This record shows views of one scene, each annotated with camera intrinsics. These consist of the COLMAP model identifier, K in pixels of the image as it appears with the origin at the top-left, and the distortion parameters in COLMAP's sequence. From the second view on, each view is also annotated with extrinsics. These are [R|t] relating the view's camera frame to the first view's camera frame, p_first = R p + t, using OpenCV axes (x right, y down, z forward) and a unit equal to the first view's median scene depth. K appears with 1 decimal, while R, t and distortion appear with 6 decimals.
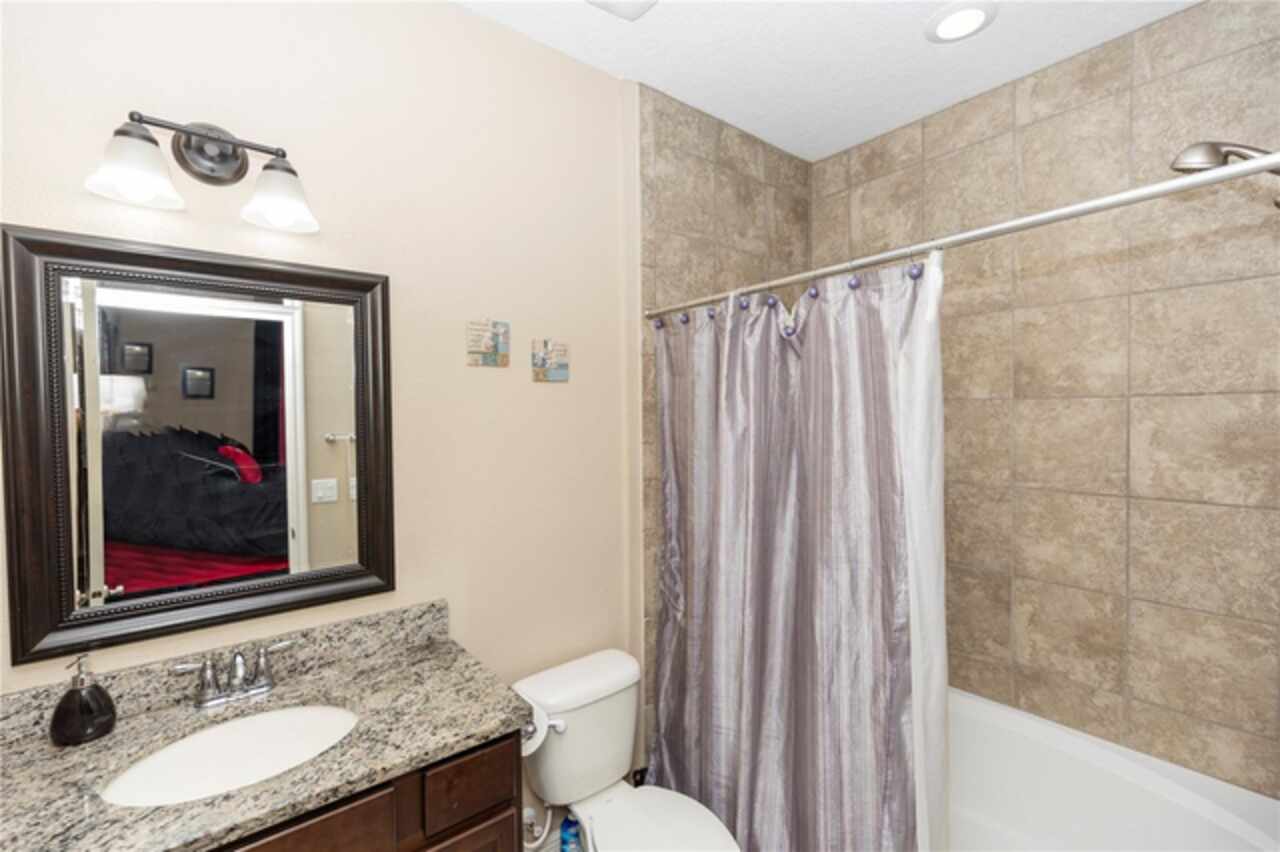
lens RADIAL K [[566.6, 0, 648.5], [0, 566.6, 423.8], [0, 0, 1]] dist [-0.000235, 0.000790]
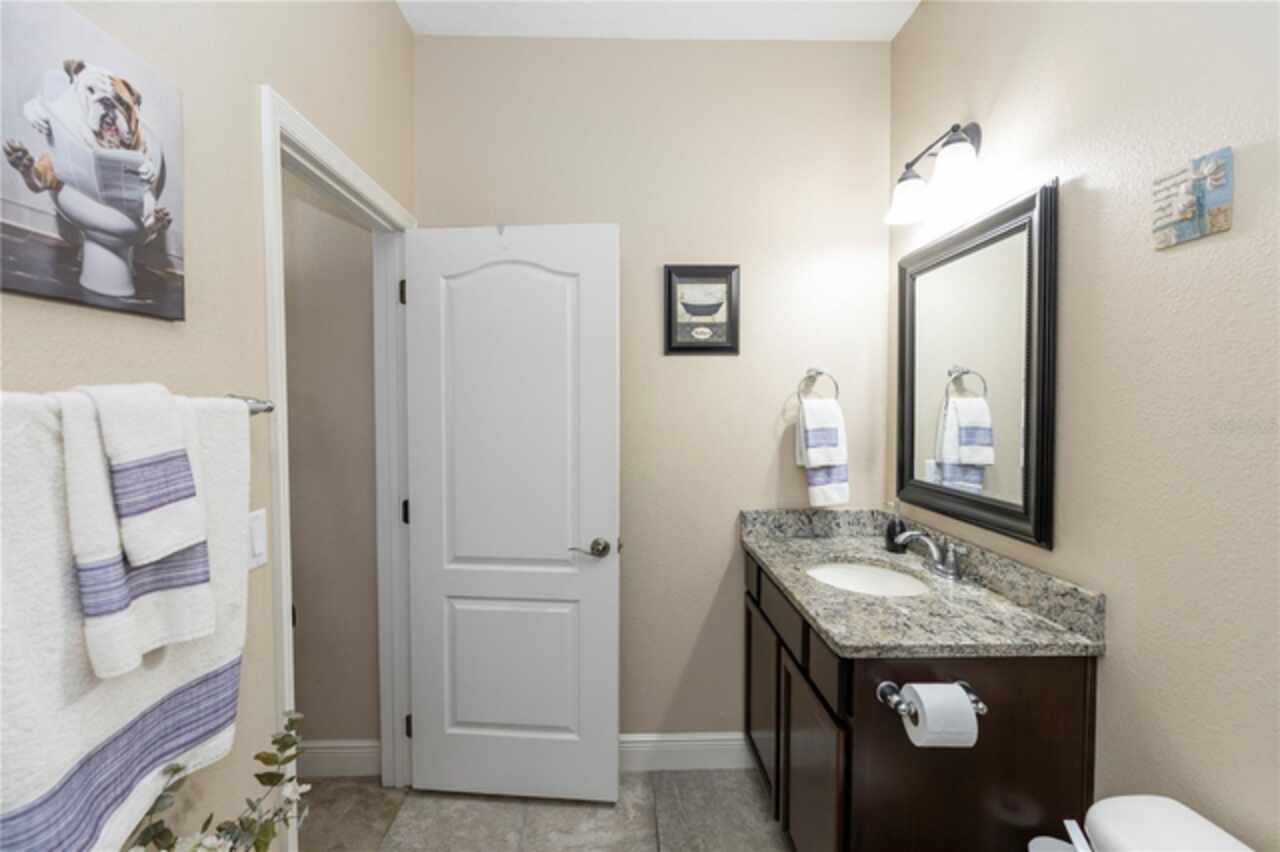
lens RADIAL K [[566.6, 0, 639.3], [0, 566.6, 426.7], [0, 0, 1]] dist [-0.000235, 0.000790]
pose [[-0.602390, 0.039495, -0.797224, 0.580332], [-0.017414, 0.997887, 0.062594, 0.066813], [0.798012, 0.051589, -0.600430, 0.999614]]
